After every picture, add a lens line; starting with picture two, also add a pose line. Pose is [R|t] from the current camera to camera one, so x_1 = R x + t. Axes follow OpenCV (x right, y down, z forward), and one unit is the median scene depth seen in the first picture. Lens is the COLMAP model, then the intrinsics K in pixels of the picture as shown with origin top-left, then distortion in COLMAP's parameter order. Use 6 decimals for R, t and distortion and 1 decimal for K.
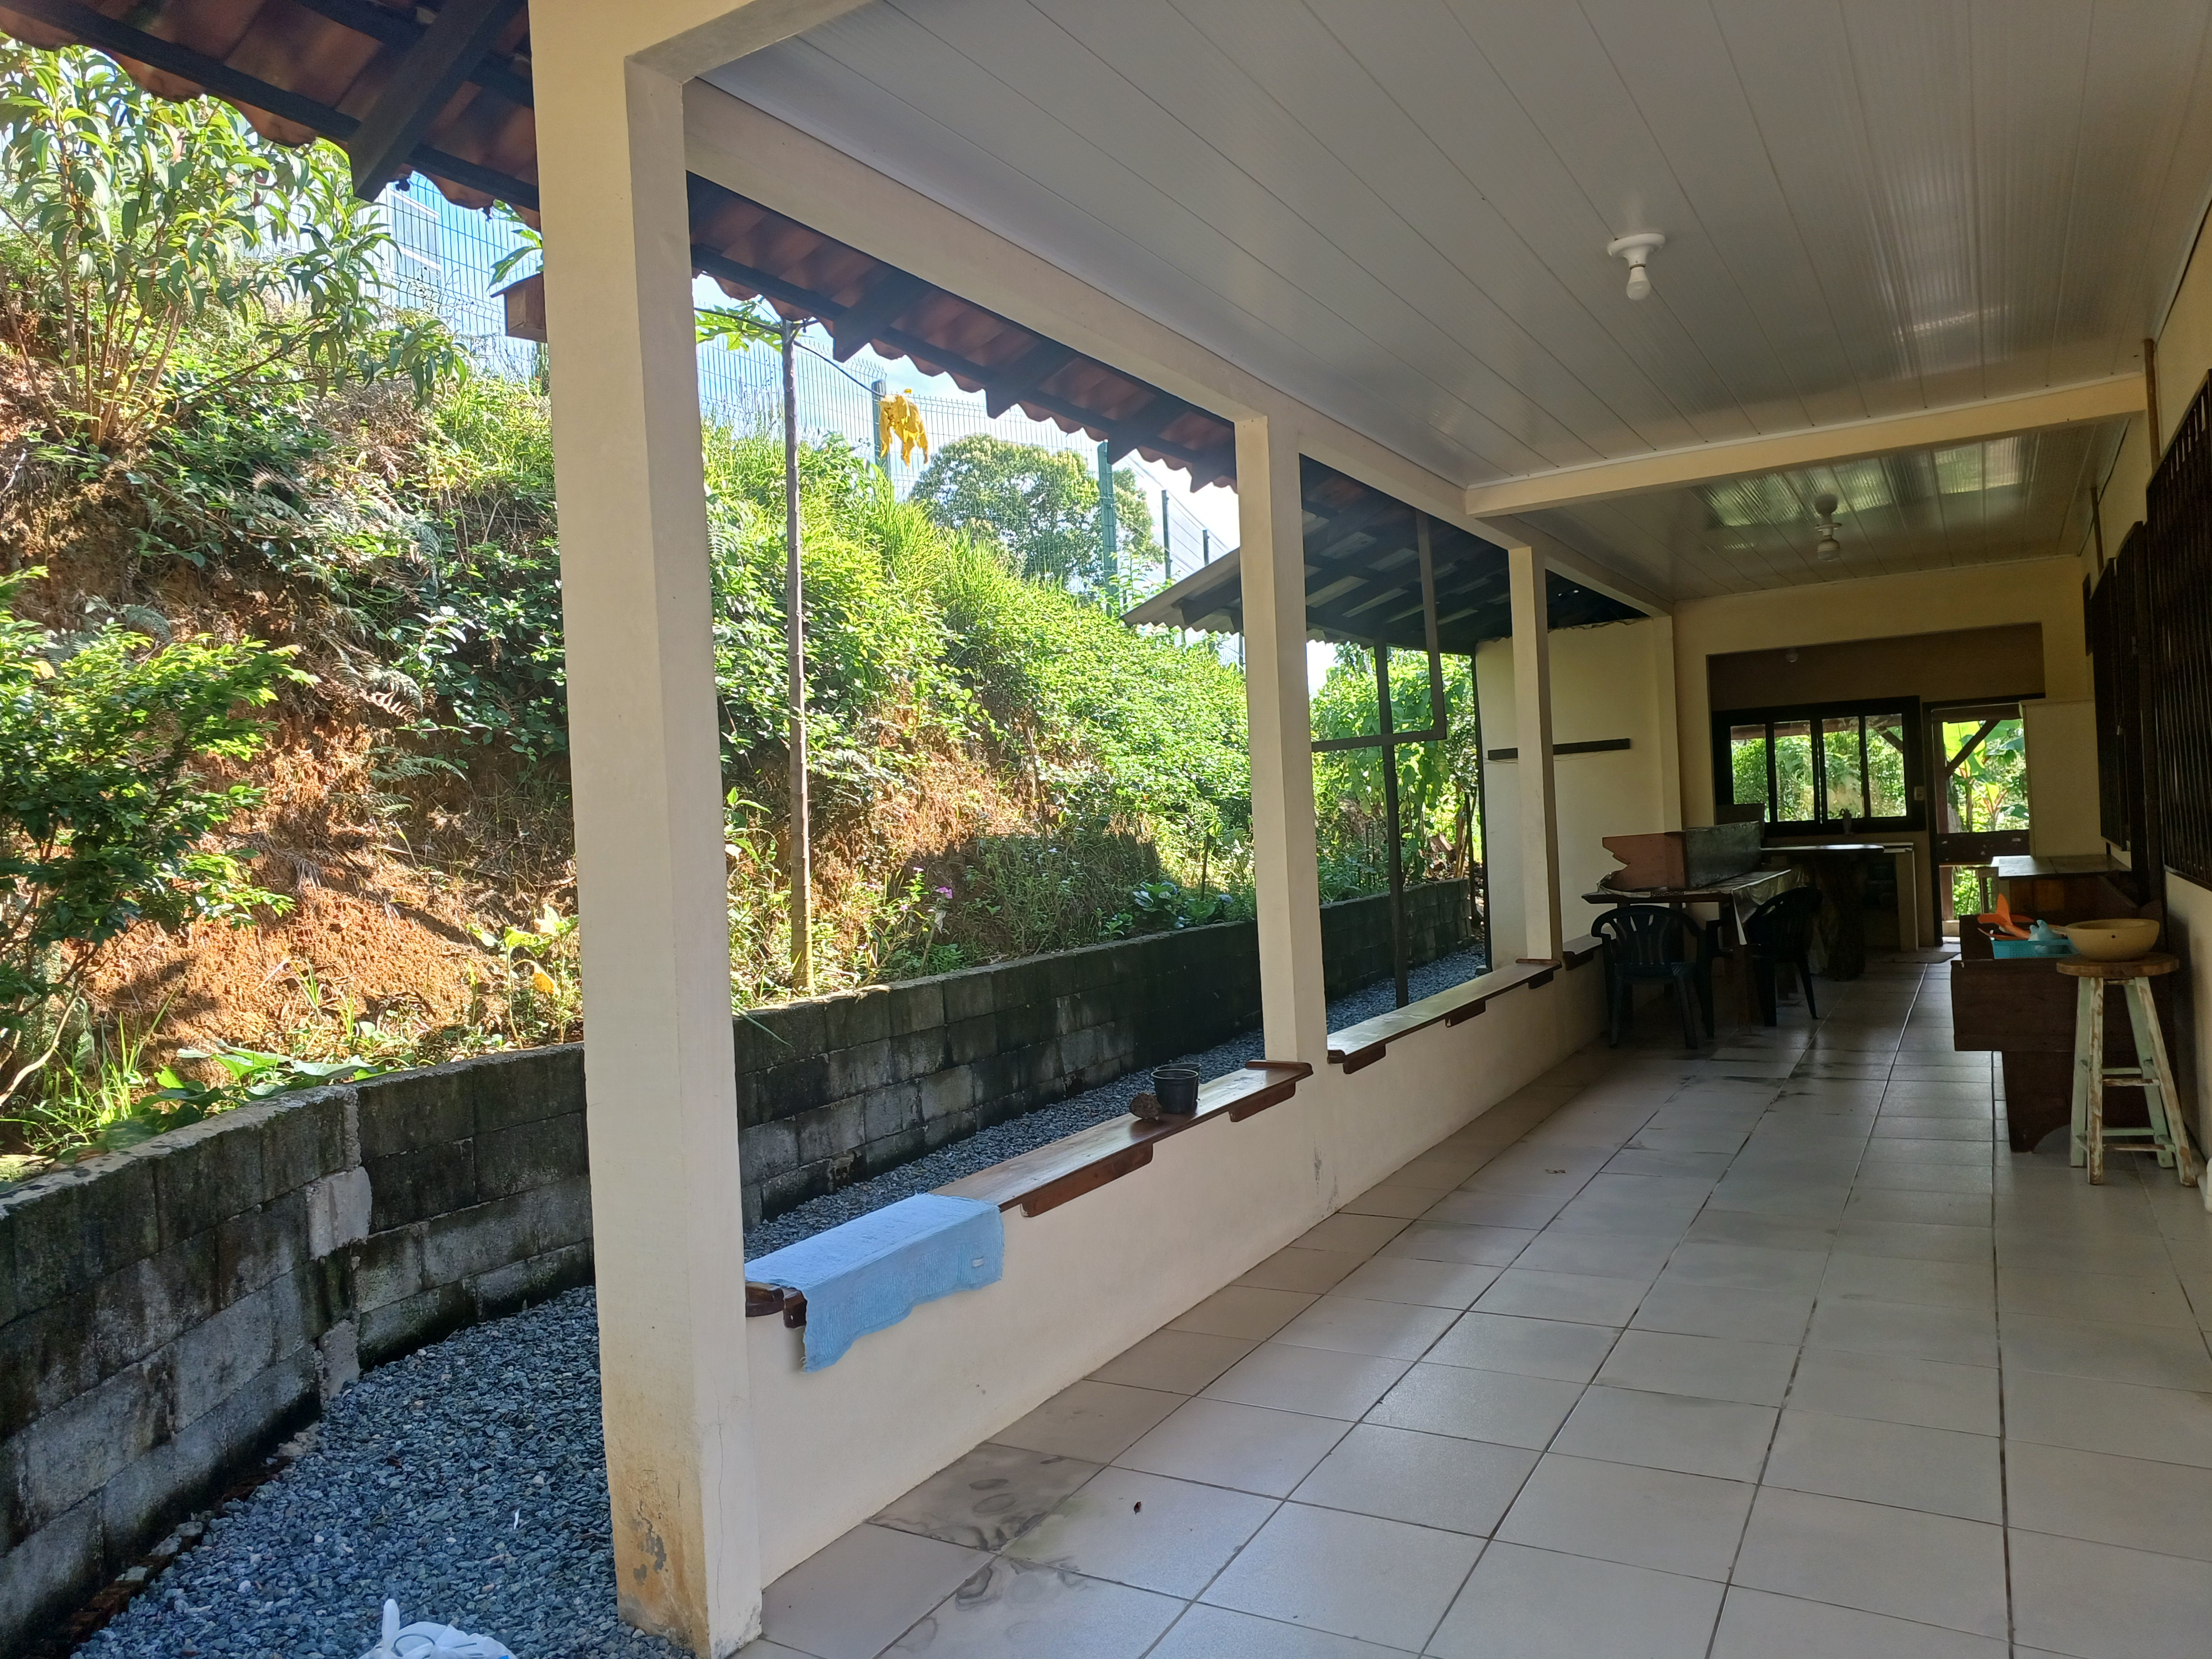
lens RADIAL K [[1501.3, 0, 1103.8], [0, 1501.3, 829.5], [0, 0, 1]] dist [0.025710, -0.023696]
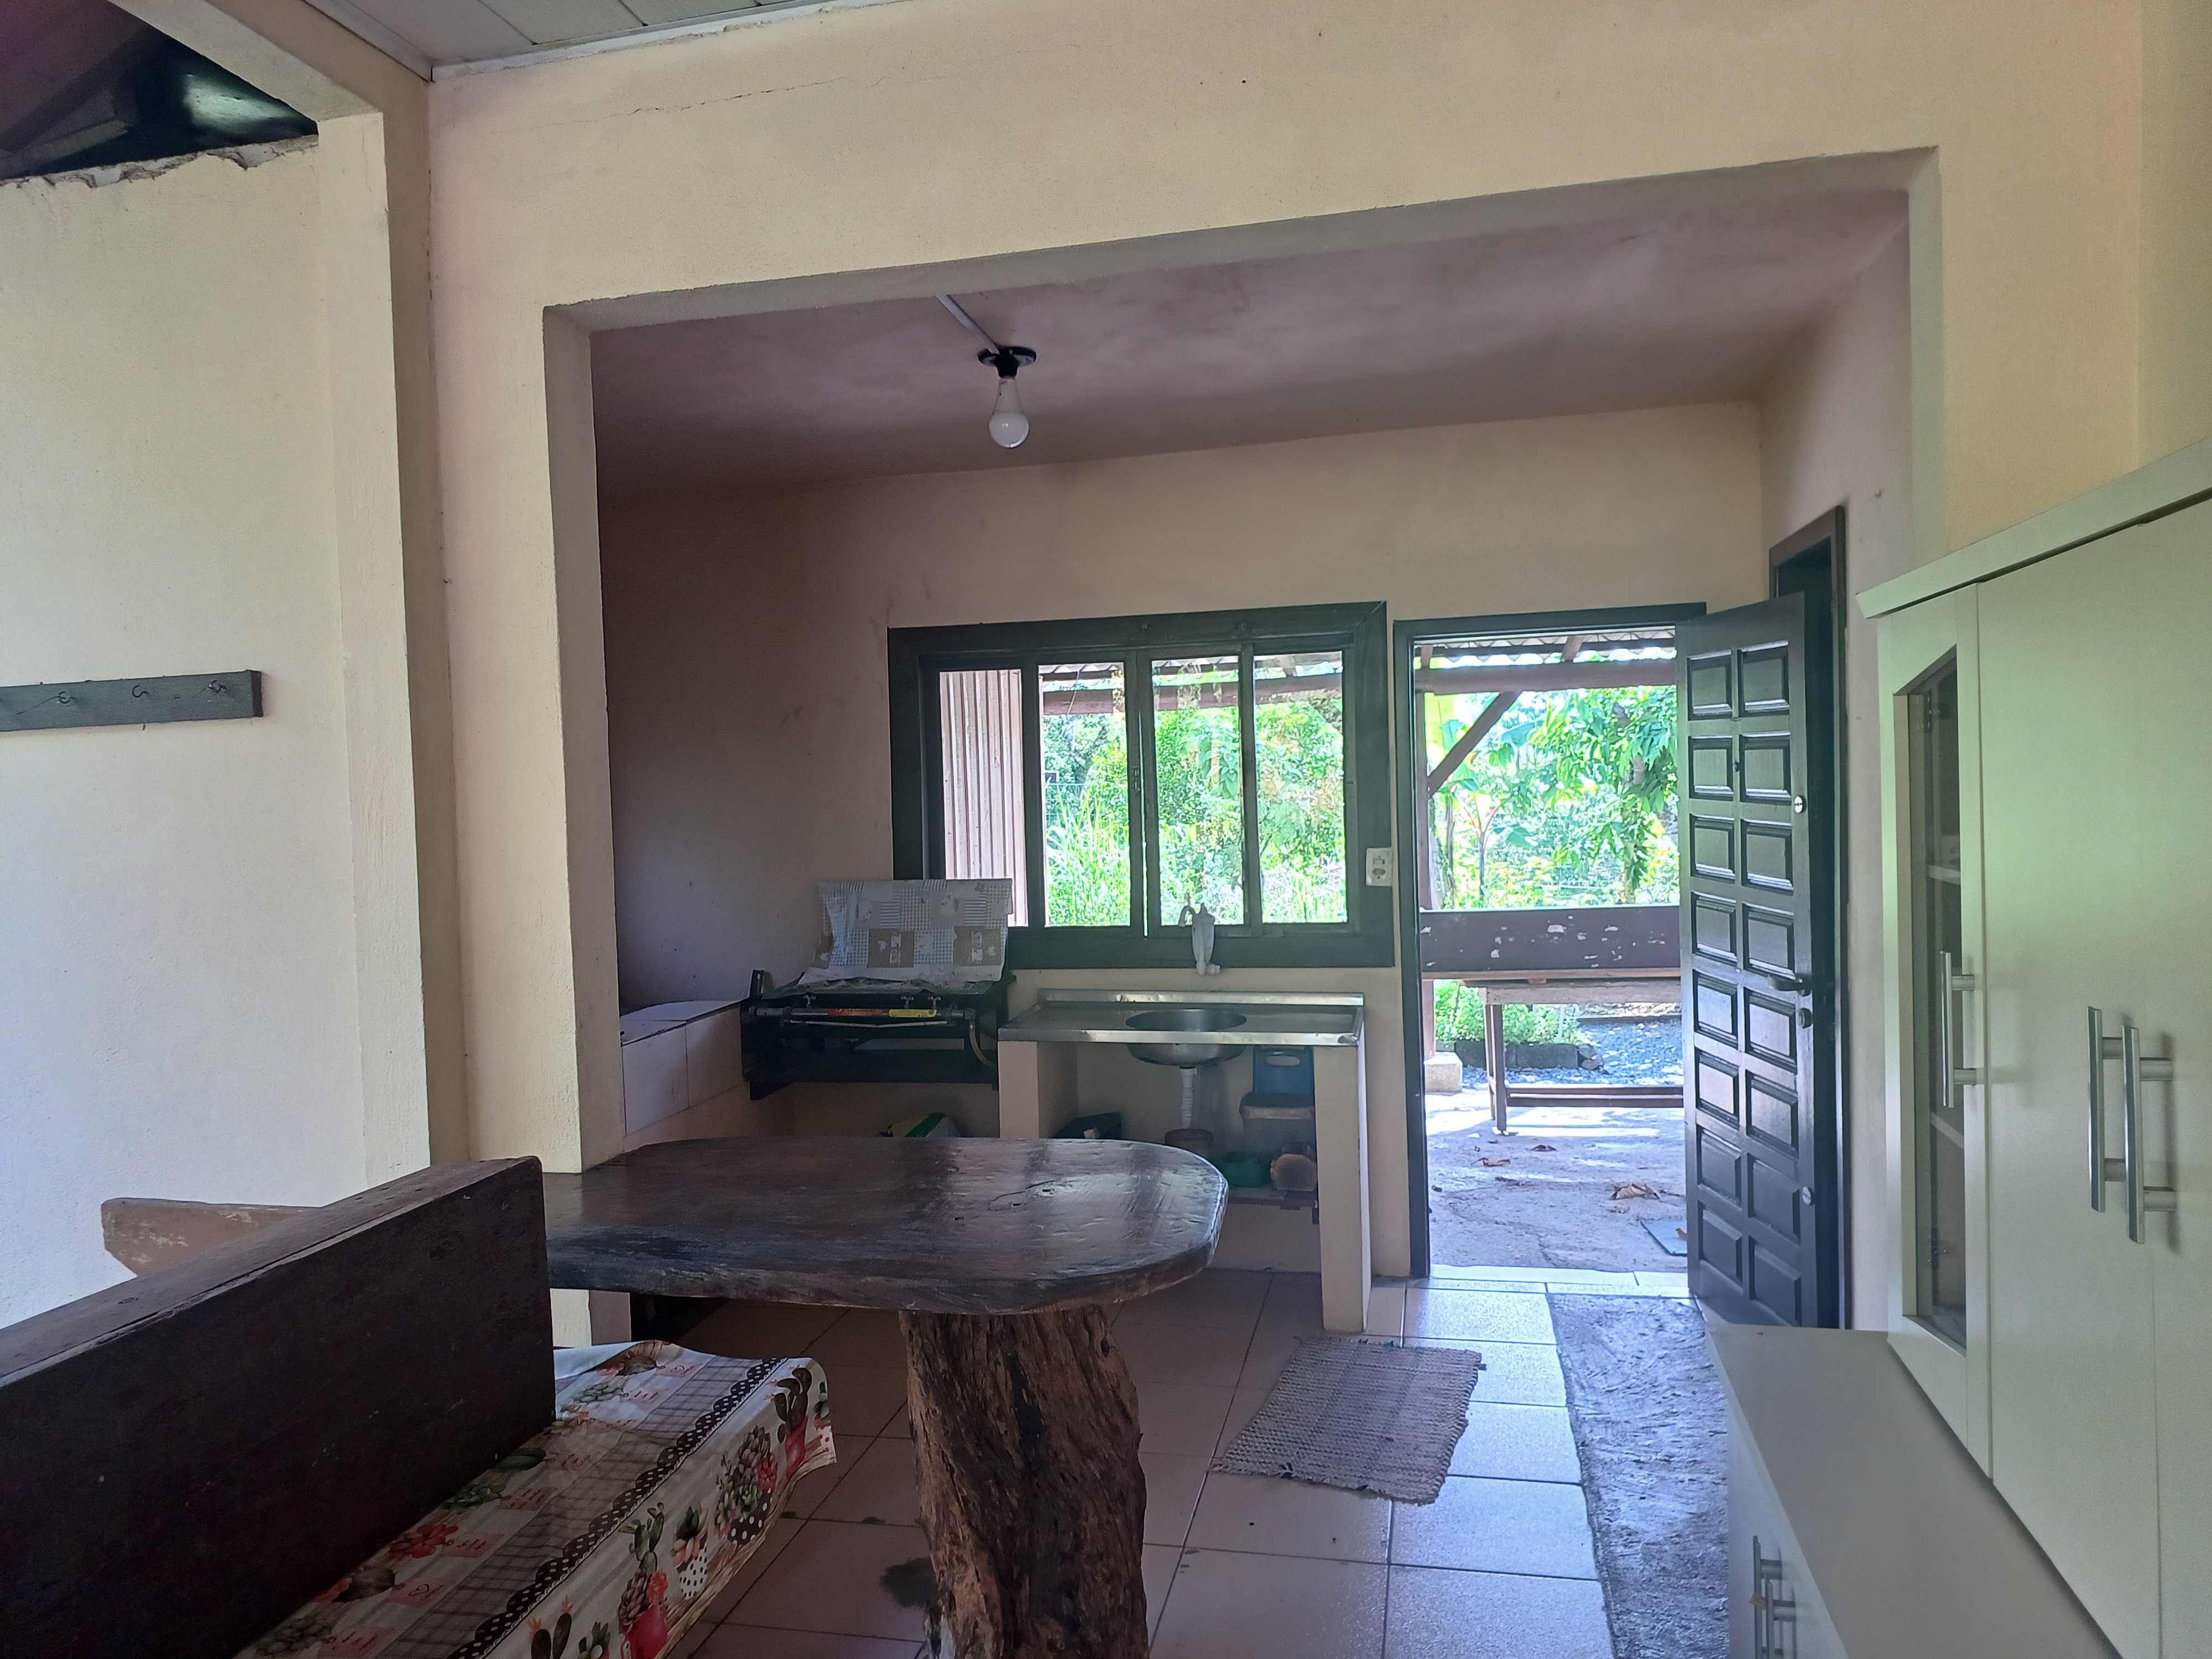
lens RADIAL K [[1501.3, 0, 1102.7], [0, 1501.3, 826.1], [0, 0, 1]] dist [0.025710, -0.023696]
pose [[0.952655, 0.014749, 0.303696, 0.354861], [-0.020883, 0.999638, 0.016958, -0.038199], [-0.303336, -0.022497, 0.952618, 0.654044]]
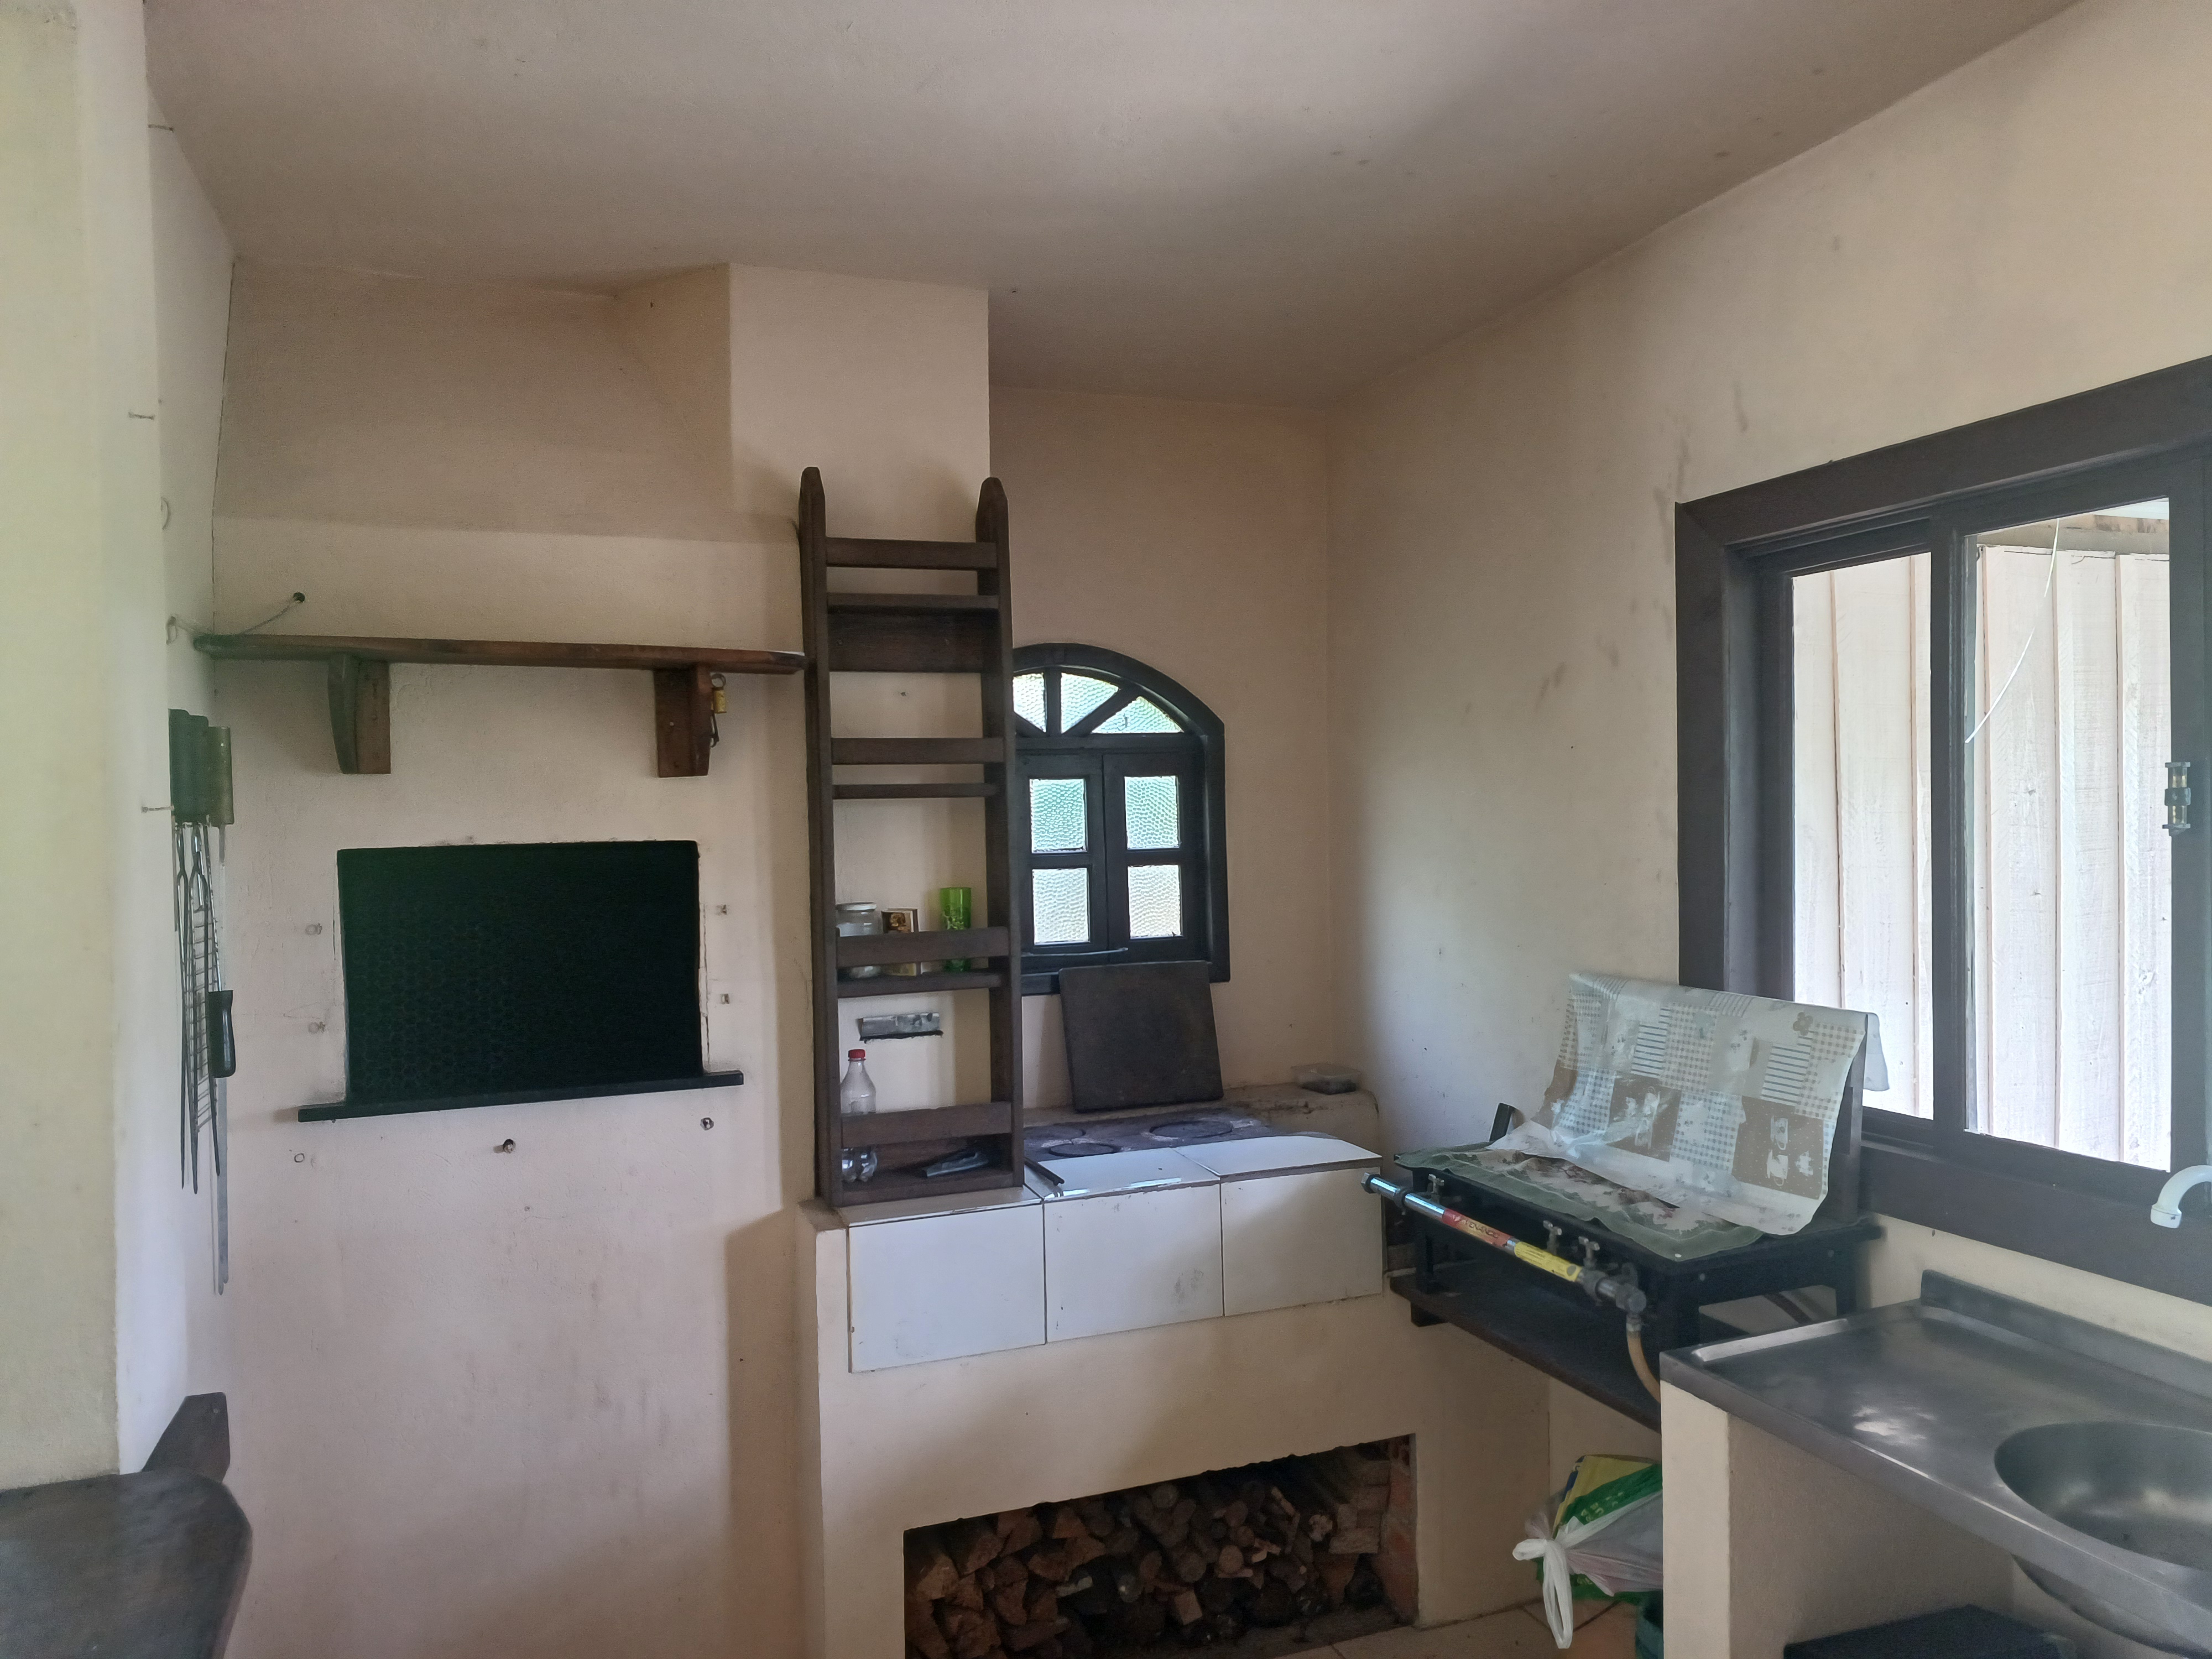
lens RADIAL K [[1501.3, 0, 1104.8], [0, 1501.3, 827.3], [0, 0, 1]] dist [0.025710, -0.023696]
pose [[0.776315, 0.048375, -0.628486, 0.487062], [-0.028866, 0.998733, 0.041218, -0.044054], [0.629684, -0.013856, 0.776728, 0.830907]]
